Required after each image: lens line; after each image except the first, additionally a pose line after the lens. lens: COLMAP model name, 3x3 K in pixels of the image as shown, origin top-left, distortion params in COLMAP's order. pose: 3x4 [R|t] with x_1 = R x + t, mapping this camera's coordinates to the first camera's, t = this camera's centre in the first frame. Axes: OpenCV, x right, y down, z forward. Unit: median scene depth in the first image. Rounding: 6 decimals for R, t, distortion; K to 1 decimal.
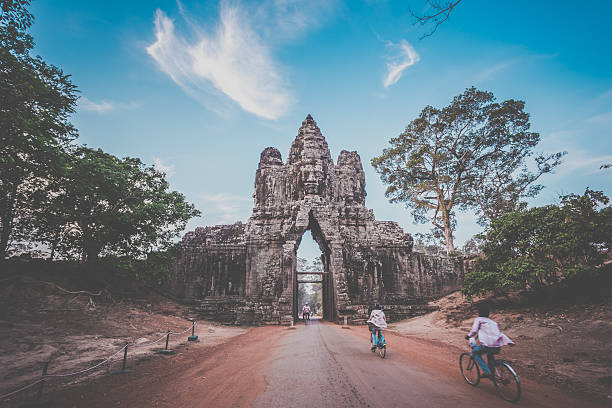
lens RADIAL K [[296.0, 0, 304.2], [0, 296.0, 227.8], [0, 0, 1]] dist [-0.000924, -0.015763]
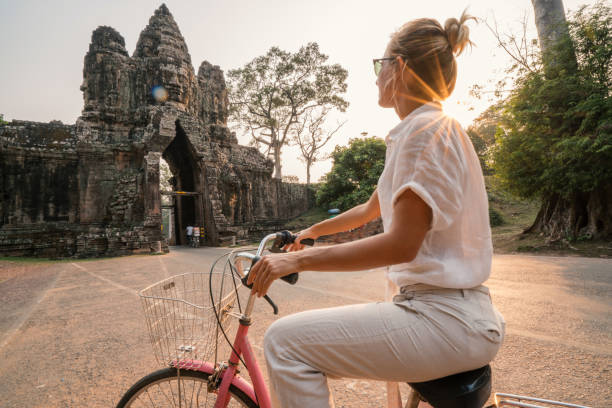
lens RADIAL K [[278.9, 0, 306.4], [0, 278.9, 205.6], [0, 0, 1]] dist [-0.053567, 0.017940]
pose [[0.804849, 0.005023, 0.593459, -0.129369], [-0.092358, 0.988842, 0.116886, 0.051821], [-0.586250, -0.148886, 0.796332, 0.119562]]
